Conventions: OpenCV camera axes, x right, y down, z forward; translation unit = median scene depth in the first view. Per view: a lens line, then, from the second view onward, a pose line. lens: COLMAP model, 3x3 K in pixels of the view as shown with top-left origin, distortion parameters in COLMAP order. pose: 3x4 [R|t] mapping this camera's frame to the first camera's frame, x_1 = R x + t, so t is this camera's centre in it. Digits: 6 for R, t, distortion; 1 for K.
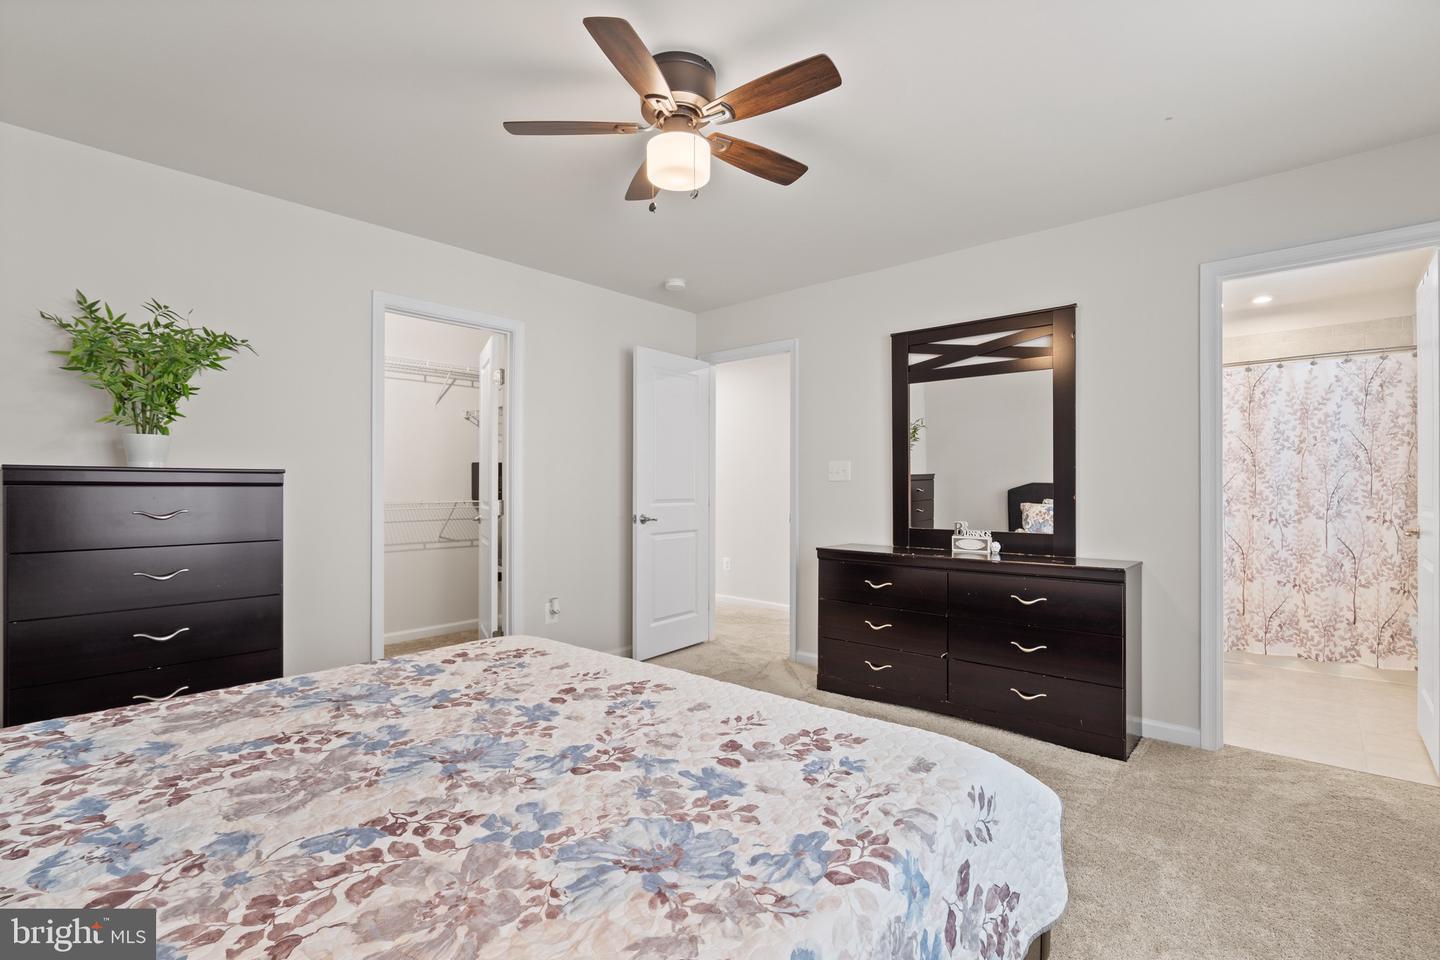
lens RADIAL K [[665.9, 0, 719.2], [0, 665.9, 489.4], [0, 0, 1]] dist [-0.003264, 0.000501]
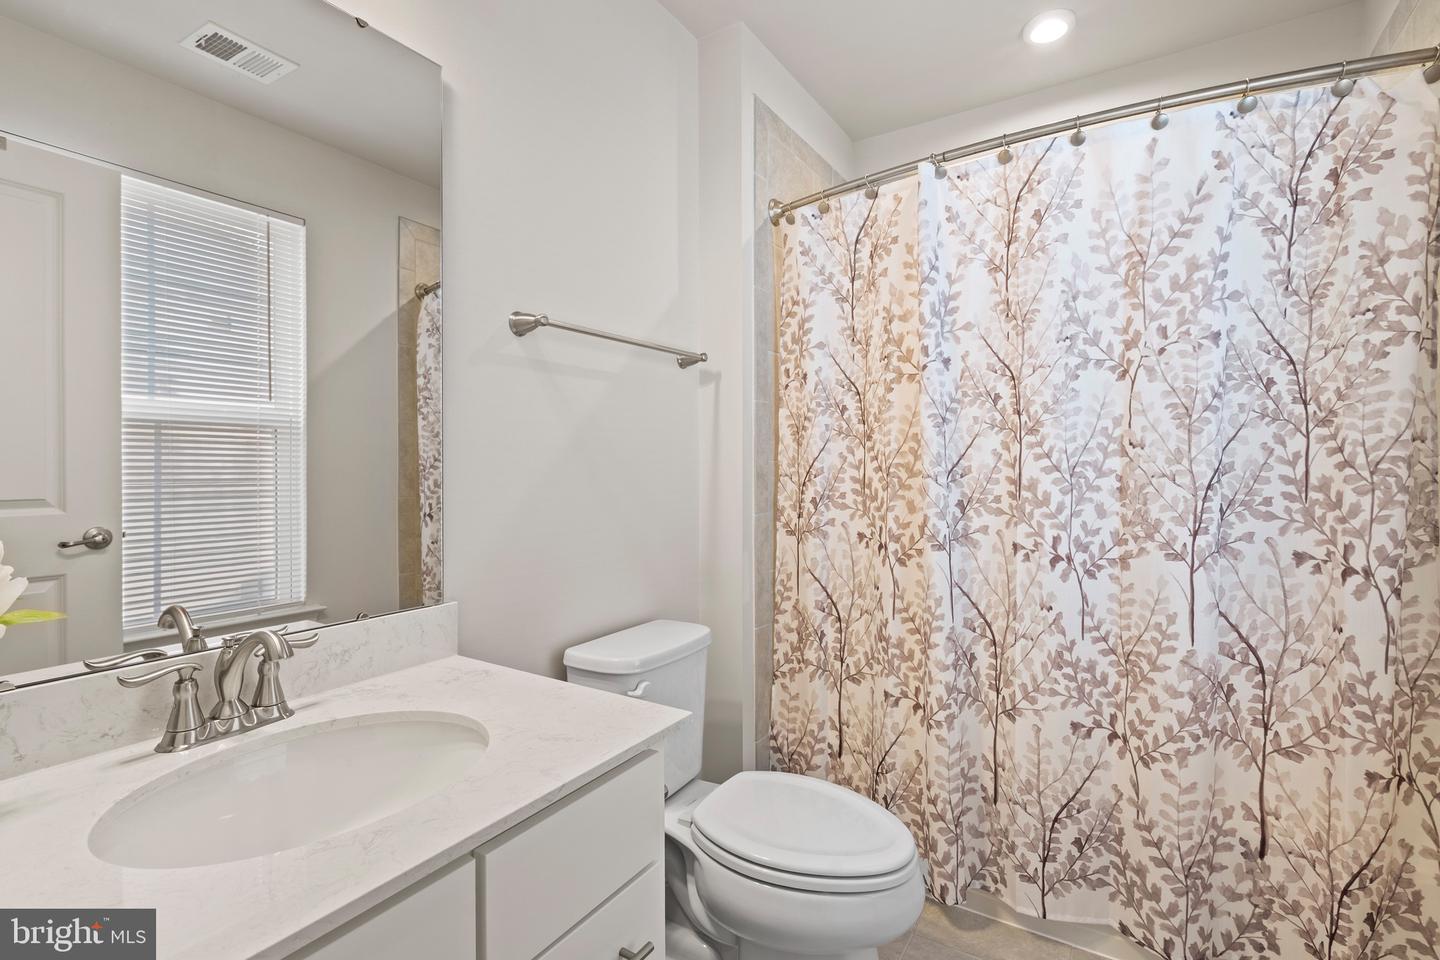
lens RADIAL K [[665.9, 0, 720.2], [0, 665.9, 470.4], [0, 0, 1]] dist [-0.003264, 0.000501]
pose [[0.987084, -0.001634, 0.160195, 0.608070], [0.001353, 0.999997, 0.001861, -0.003804], [-0.160198, -0.001621, 0.987084, 0.689107]]
